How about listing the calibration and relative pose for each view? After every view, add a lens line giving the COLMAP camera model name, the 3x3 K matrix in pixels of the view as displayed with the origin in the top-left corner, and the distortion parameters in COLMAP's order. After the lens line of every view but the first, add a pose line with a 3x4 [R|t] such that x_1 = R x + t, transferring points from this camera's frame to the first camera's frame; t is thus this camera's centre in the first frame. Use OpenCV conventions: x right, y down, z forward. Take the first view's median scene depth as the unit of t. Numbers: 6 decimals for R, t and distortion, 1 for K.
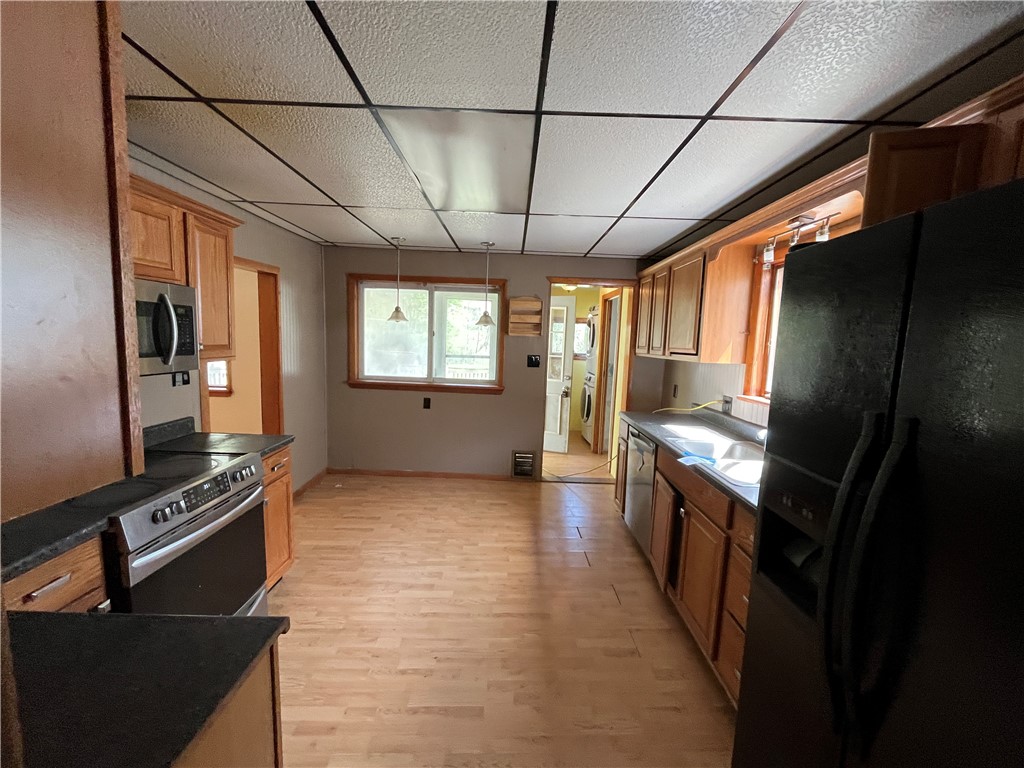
lens RADIAL K [[417.4, 0, 510.0], [0, 417.4, 382.5], [0, 0, 1]] dist [0.001078, 0.000457]
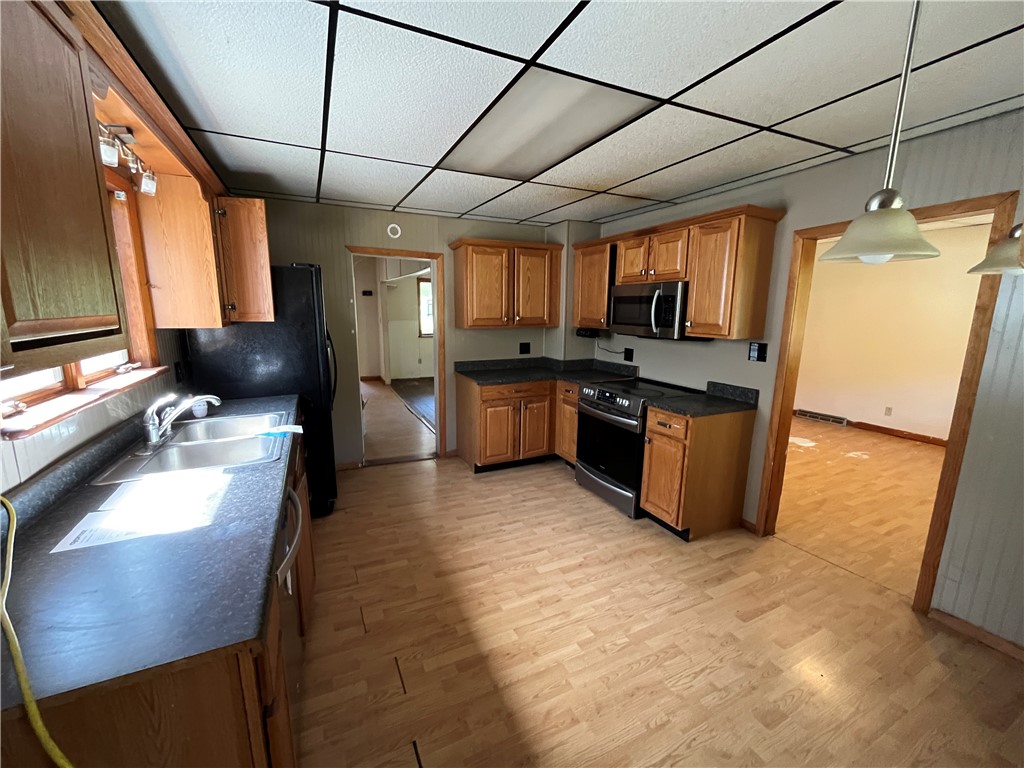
lens RADIAL K [[417.4, 0, 508.6], [0, 417.4, 385.4], [0, 0, 1]] dist [0.001078, 0.000457]
pose [[-0.901471, 0.034219, -0.431485, 0.345633], [-0.089038, 0.960890, 0.262225, -0.174446], [0.423583, 0.274807, -0.863168, 1.750221]]
